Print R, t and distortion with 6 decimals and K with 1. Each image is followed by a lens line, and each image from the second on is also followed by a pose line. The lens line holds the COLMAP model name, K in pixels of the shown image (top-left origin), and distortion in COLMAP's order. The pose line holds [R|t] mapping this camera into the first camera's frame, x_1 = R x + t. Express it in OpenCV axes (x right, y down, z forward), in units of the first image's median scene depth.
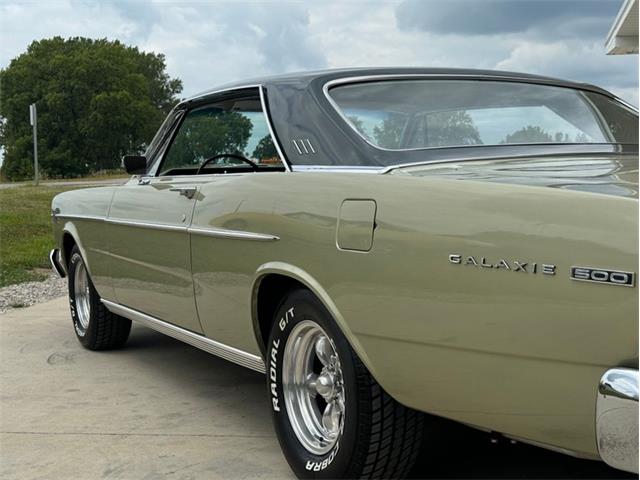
lens RADIAL K [[882.9, 0, 324.6], [0, 882.9, 238.5], [0, 0, 1]] dist [0.145703, 0.000000]
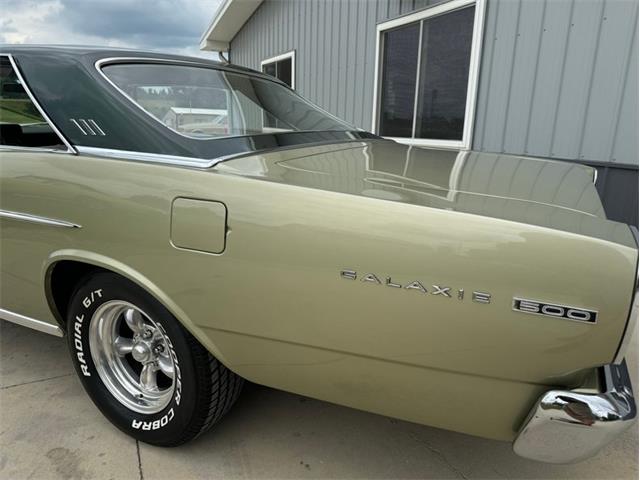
lens RADIAL K [[452.7, 0, 321.4], [0, 452.7, 241.4], [0, 0, 1]] dist [0.023519, -0.029646]
pose [[0.824096, -0.120588, 0.553465, -0.104854], [0.006181, 0.978934, 0.204085, -0.079189], [-0.566416, -0.164765, 0.807481, 0.407297]]
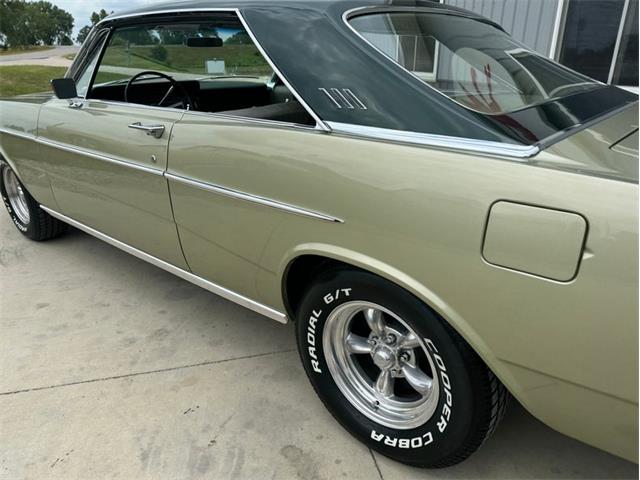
lens RADIAL K [[452.7, 0, 321.8], [0, 452.7, 239.6], [0, 0, 1]] dist [0.023519, -0.029646]
pose [[0.929896, -0.124932, 0.345955, -0.206742], [0.012388, 0.950655, 0.310003, -0.108392], [-0.367613, -0.283985, 0.885558, 0.576526]]
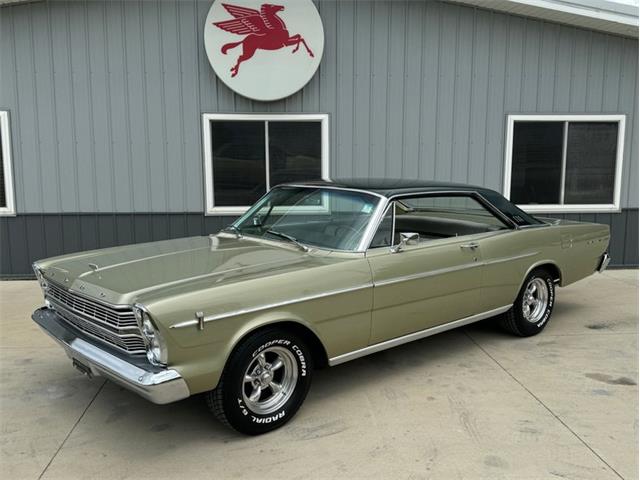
lens RADIAL K [[611.1, 0, 320.6], [0, 611.1, 256.1], [0, 0, 1]] dist [0.055252, 0.000000]
pose [[-0.221802, -0.145779, 0.964133, -1.655674], [0.062498, 0.984603, 0.163252, -0.324423], [-0.973087, 0.096466, -0.209276, 1.941632]]
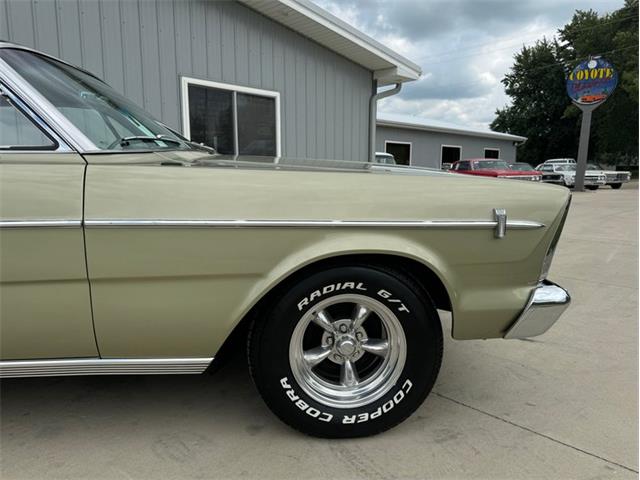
lens RADIAL K [[452.7, 0, 324.3], [0, 452.7, 244.1], [0, 0, 1]] dist [0.023519, -0.029646]
pose [[-0.802238, -0.082299, 0.591305, -0.789396], [0.042851, 0.979960, 0.194530, -0.089051], [-0.595465, 0.181397, -0.782635, 1.777687]]
